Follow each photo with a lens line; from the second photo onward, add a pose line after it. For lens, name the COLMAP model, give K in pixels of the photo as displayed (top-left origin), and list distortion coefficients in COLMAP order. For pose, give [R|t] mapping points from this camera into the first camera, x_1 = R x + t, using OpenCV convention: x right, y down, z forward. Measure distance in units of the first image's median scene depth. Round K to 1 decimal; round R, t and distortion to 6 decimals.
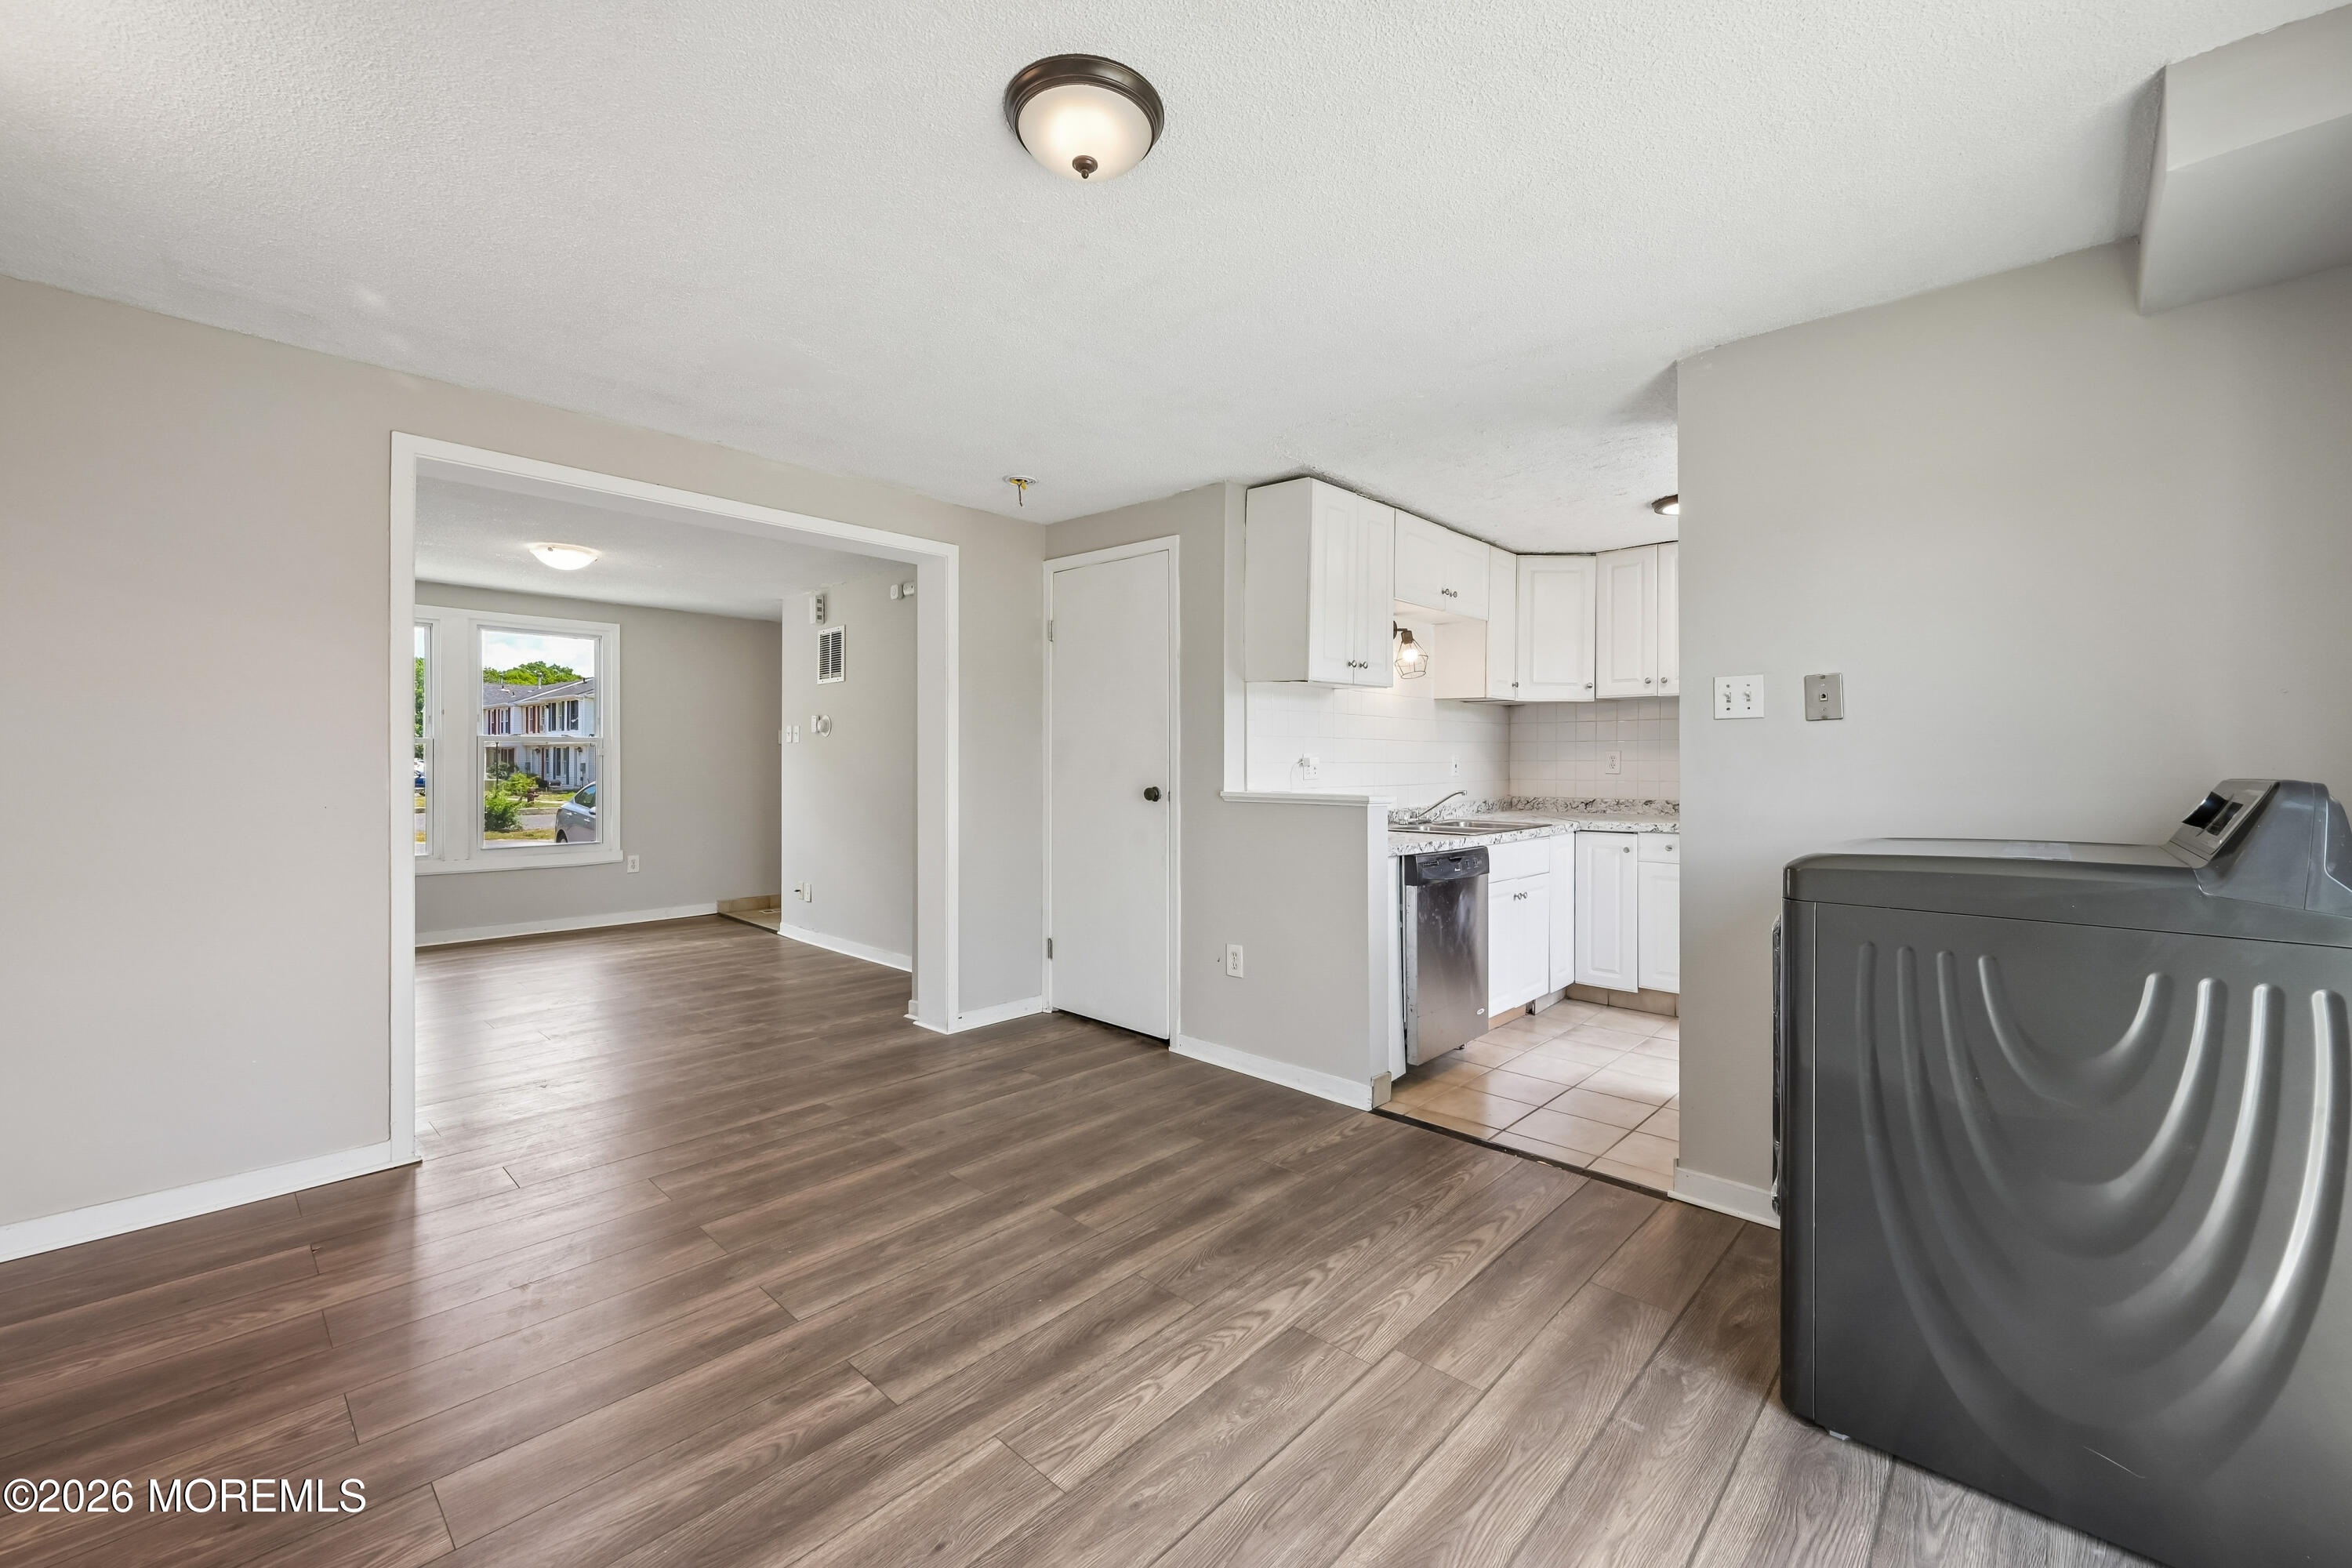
lens RADIAL K [[947.4, 0, 1178.8], [0, 947.4, 767.4], [0, 0, 1]] dist [0.000127, 0.000186]
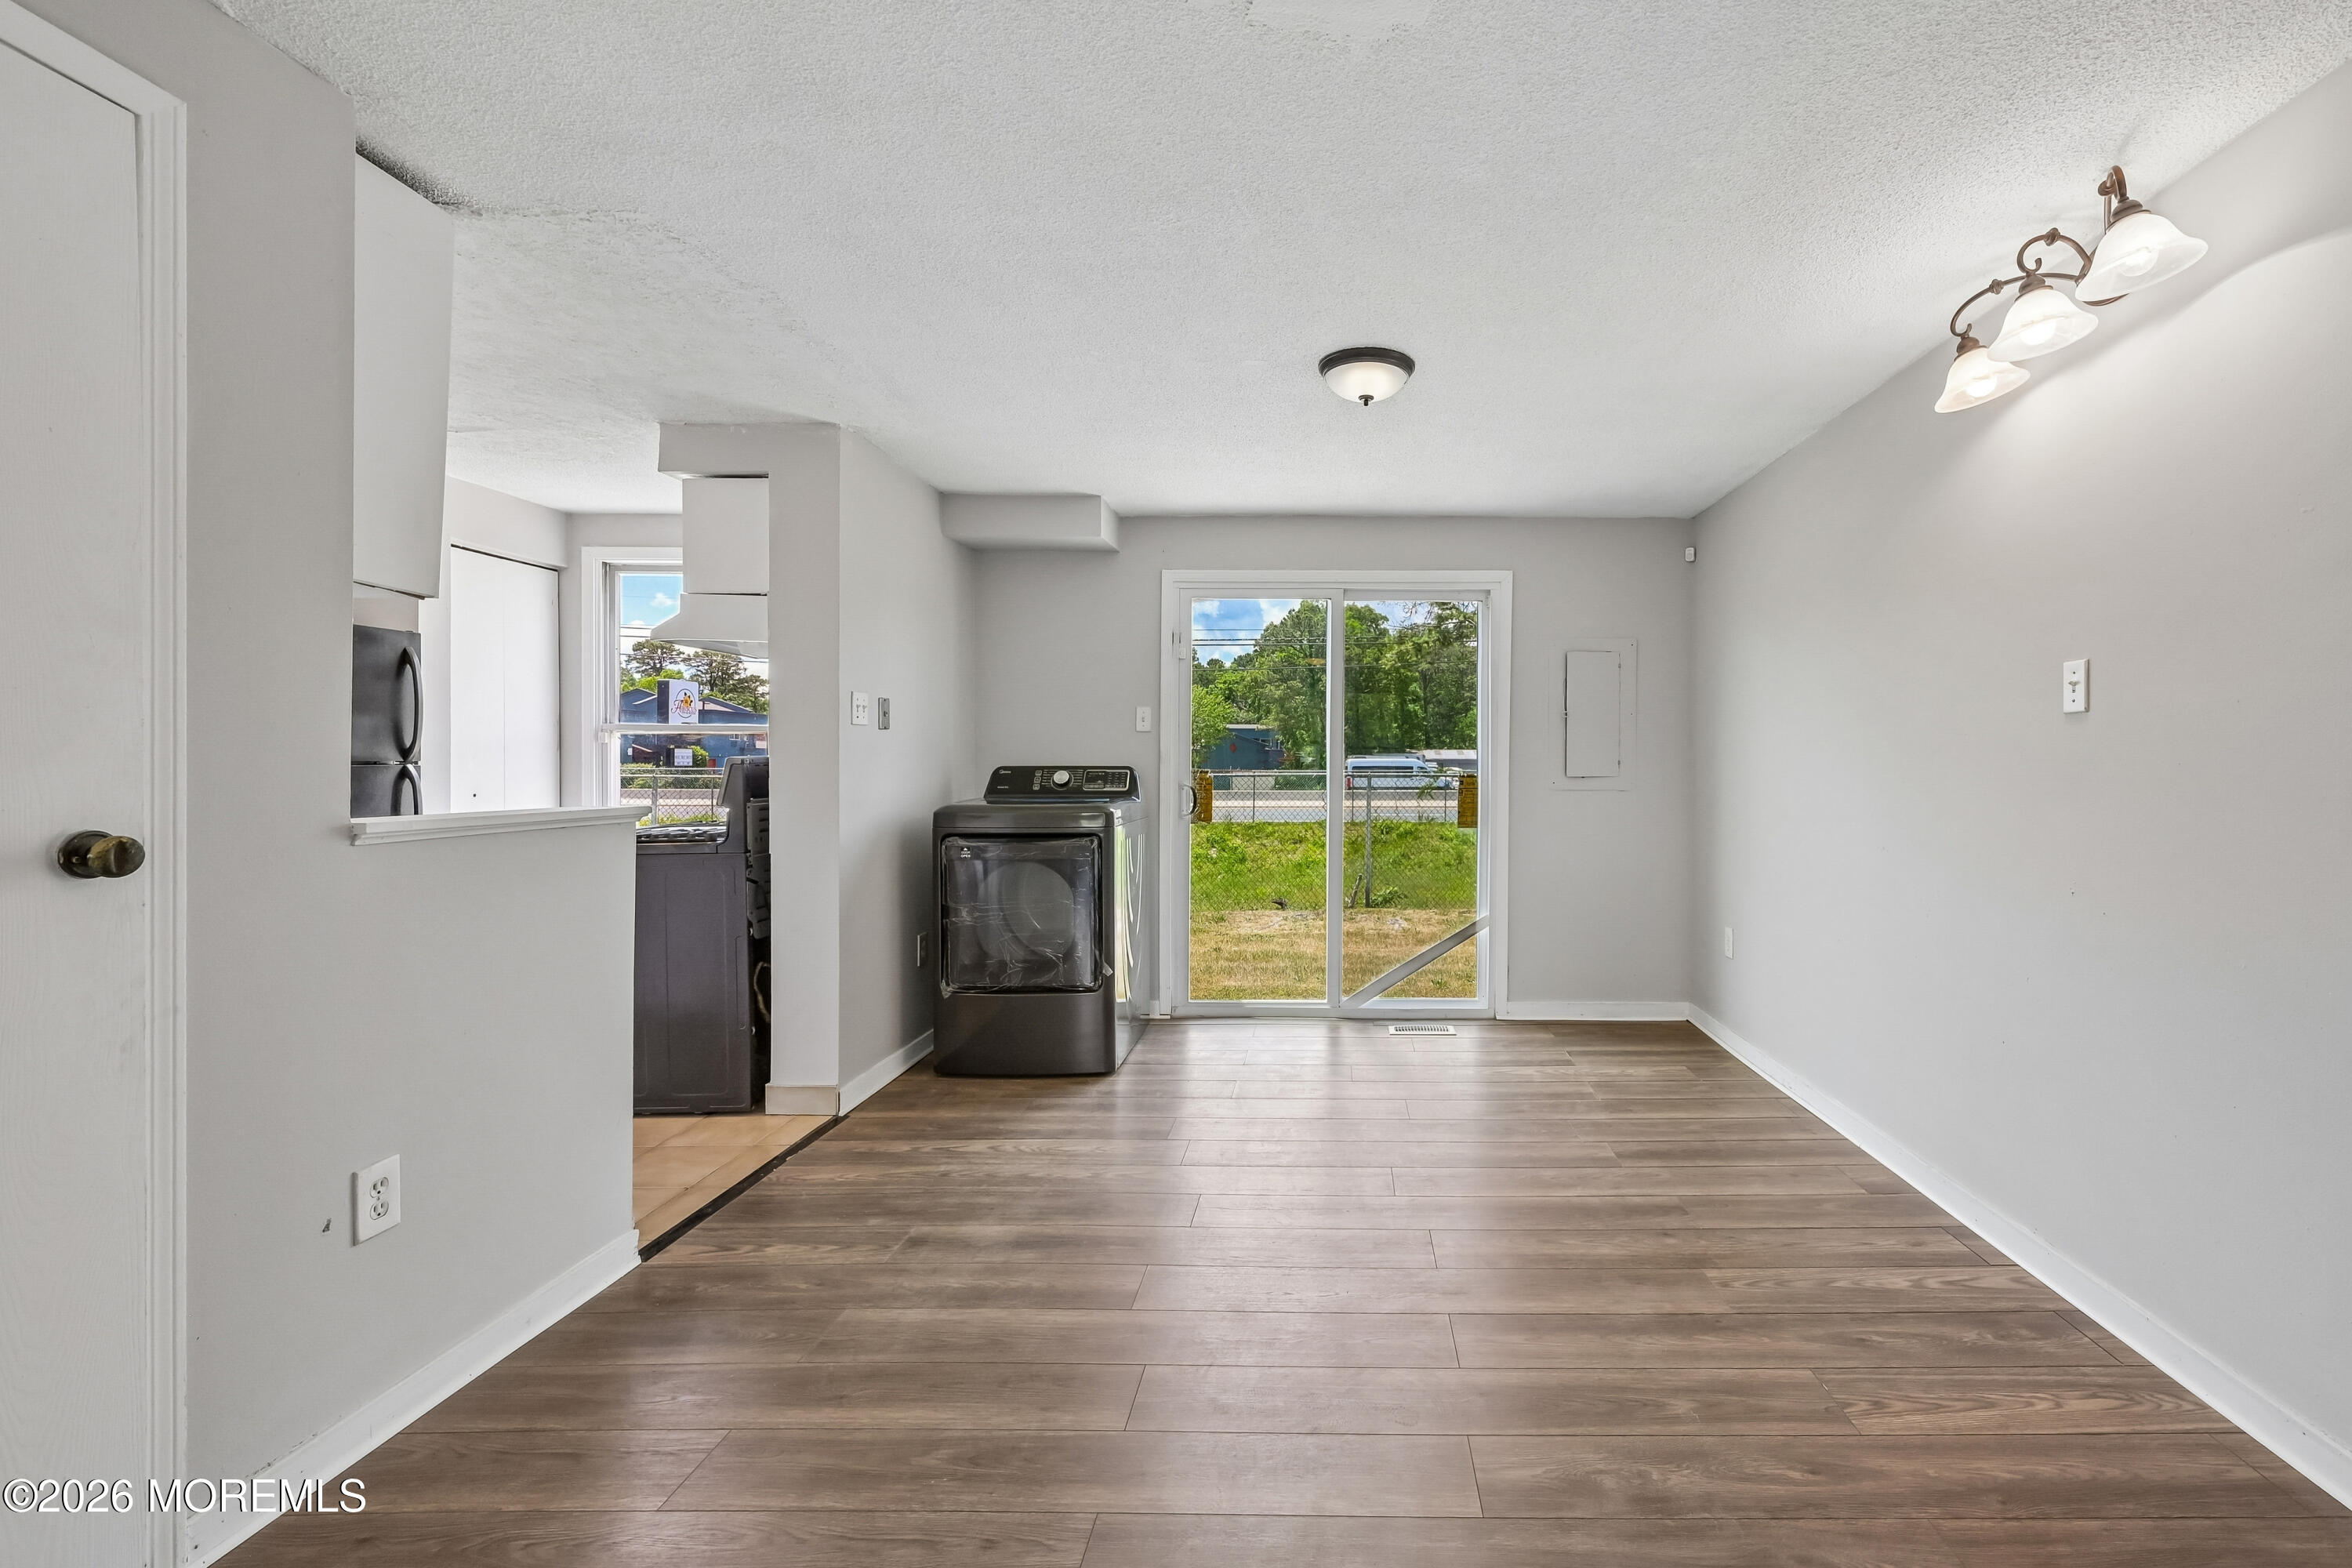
lens RADIAL K [[1011.6, 0, 1347.1], [0, 1011.6, 770.8], [0, 0, 1]] dist [0.000431, 0.000077]
pose [[-0.689774, -0.013280, 0.723903, -0.598151], [-0.003464, 0.999881, 0.015042, -0.006418], [-0.724016, 0.007868, -0.689738, 0.990930]]
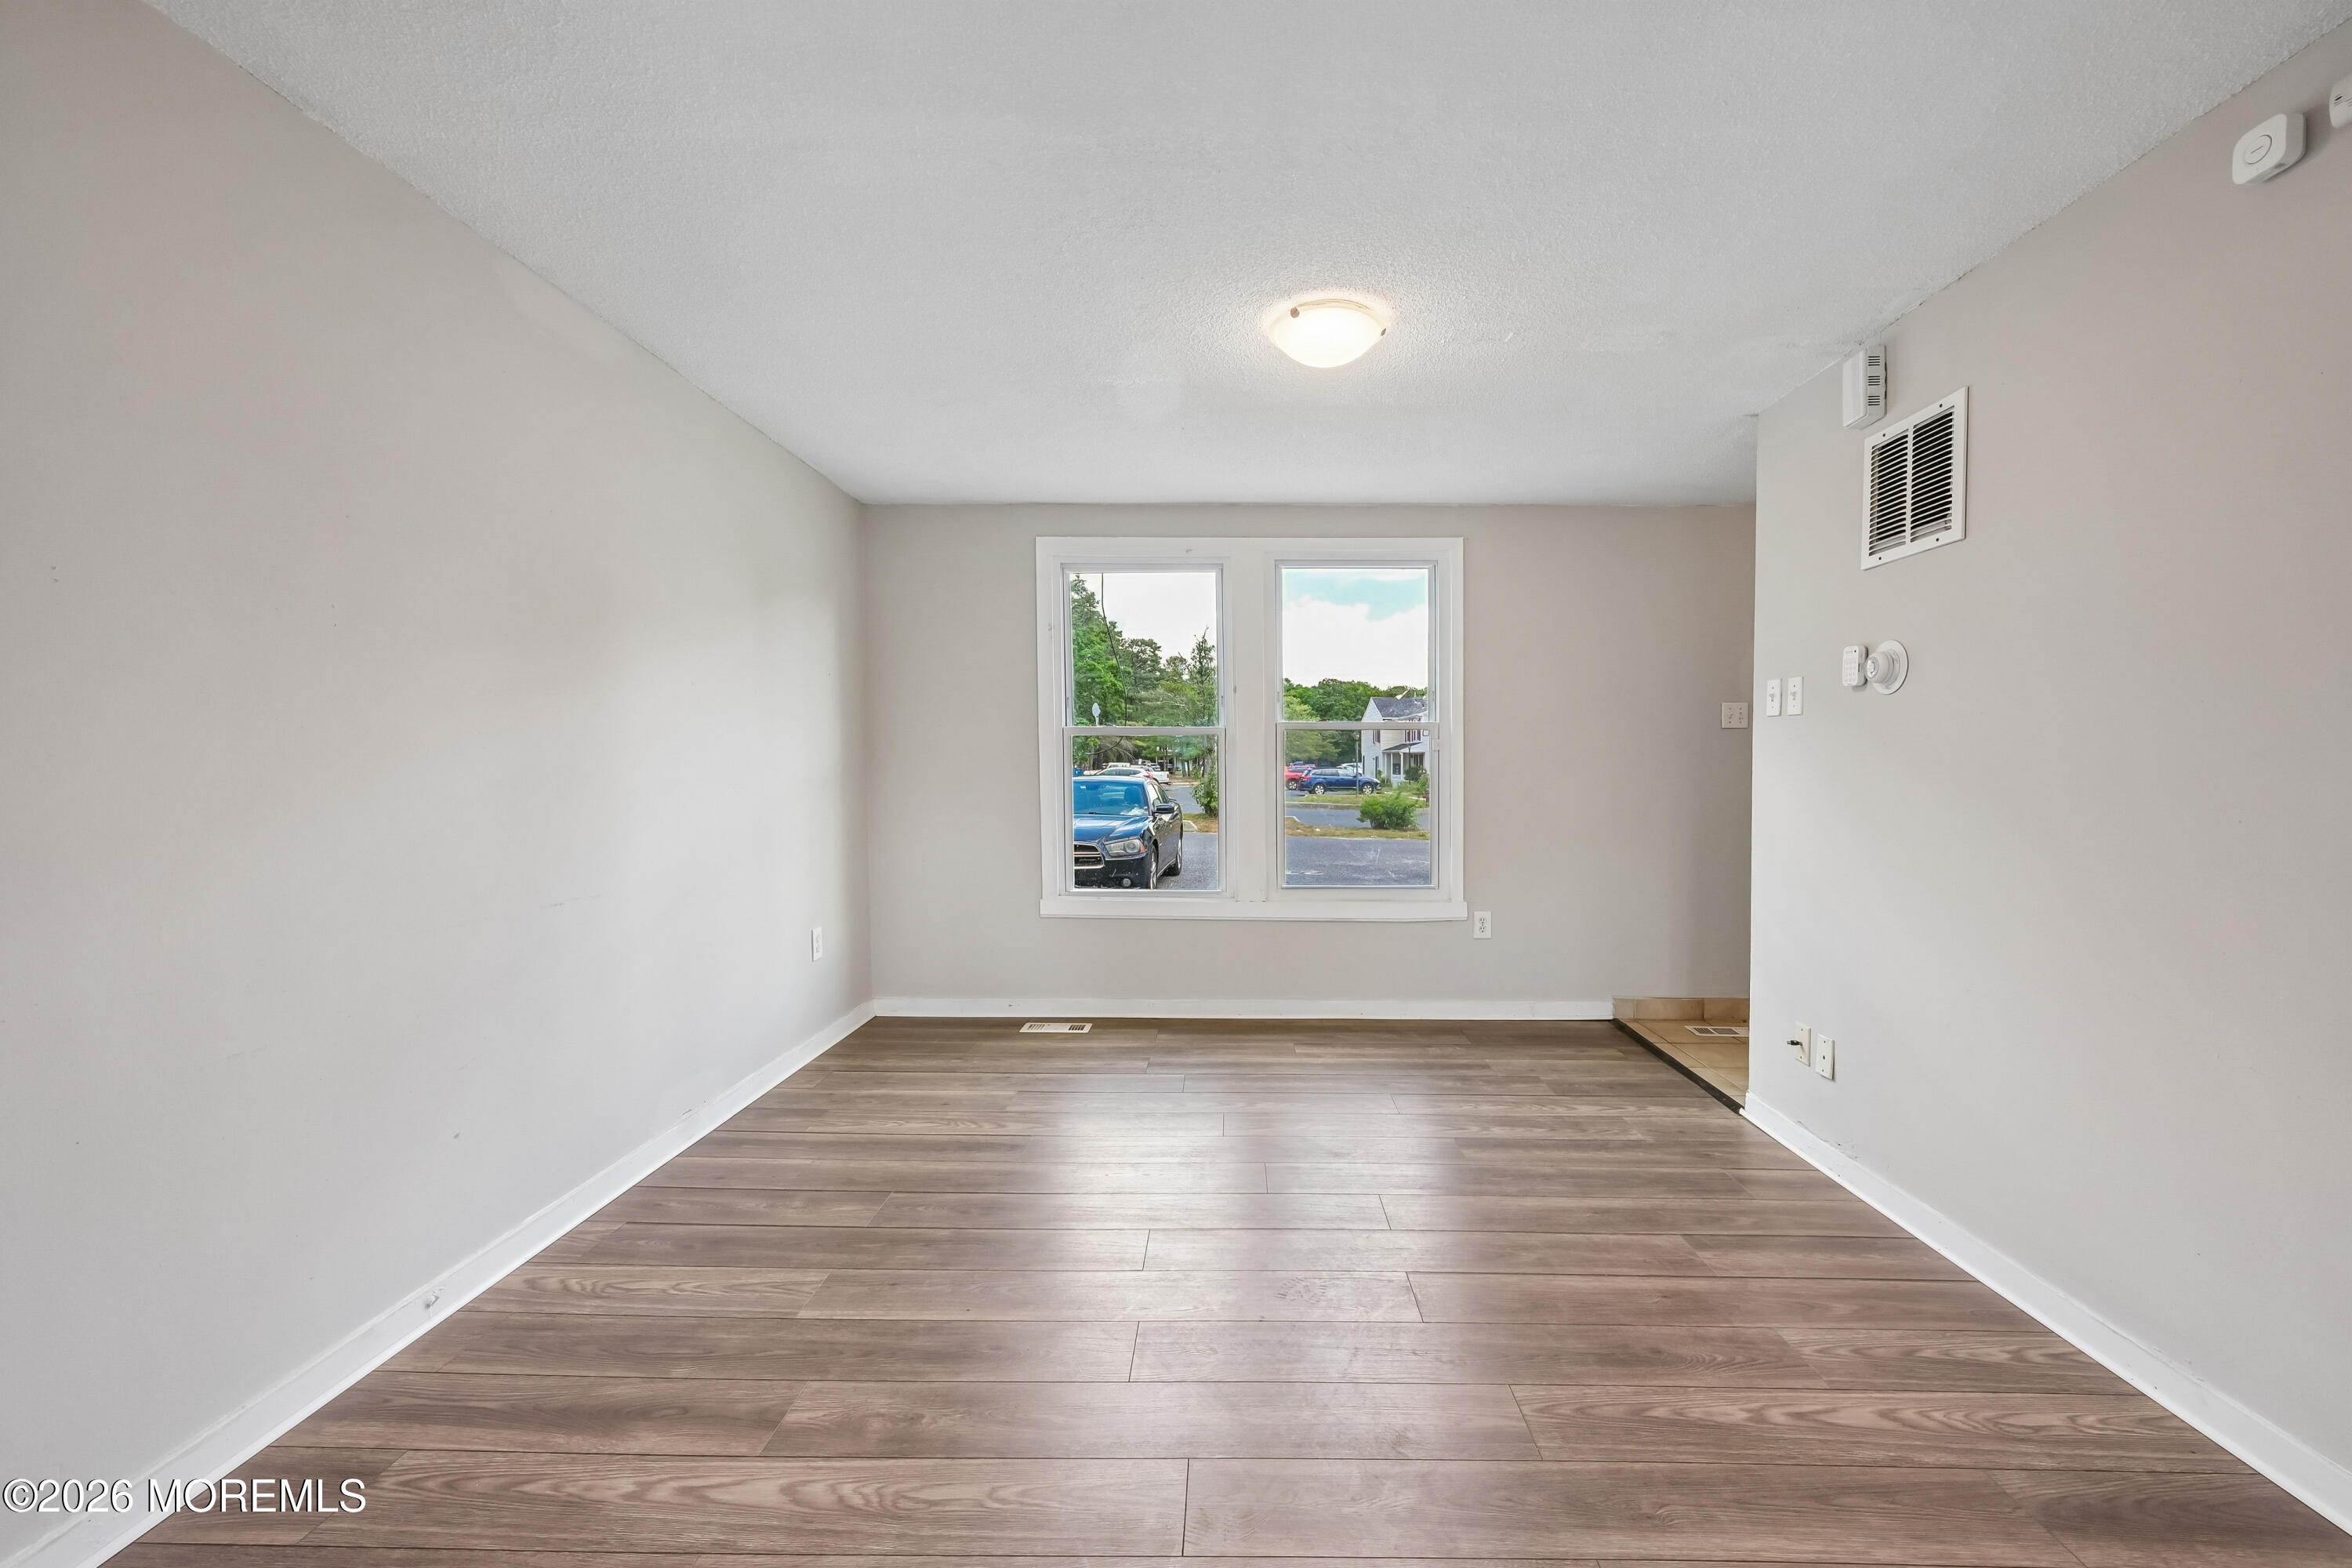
lens RADIAL K [[941.7, 0, 1219.1], [0, 941.7, 784.5], [0, 0, 1]] dist [-0.000755, -0.000029]
pose [[0.673292, 0.012045, -0.739279, -0.437059], [-0.000597, 0.999876, 0.015747, 0.000987], [0.739377, -0.010160, 0.673215, 0.844856]]
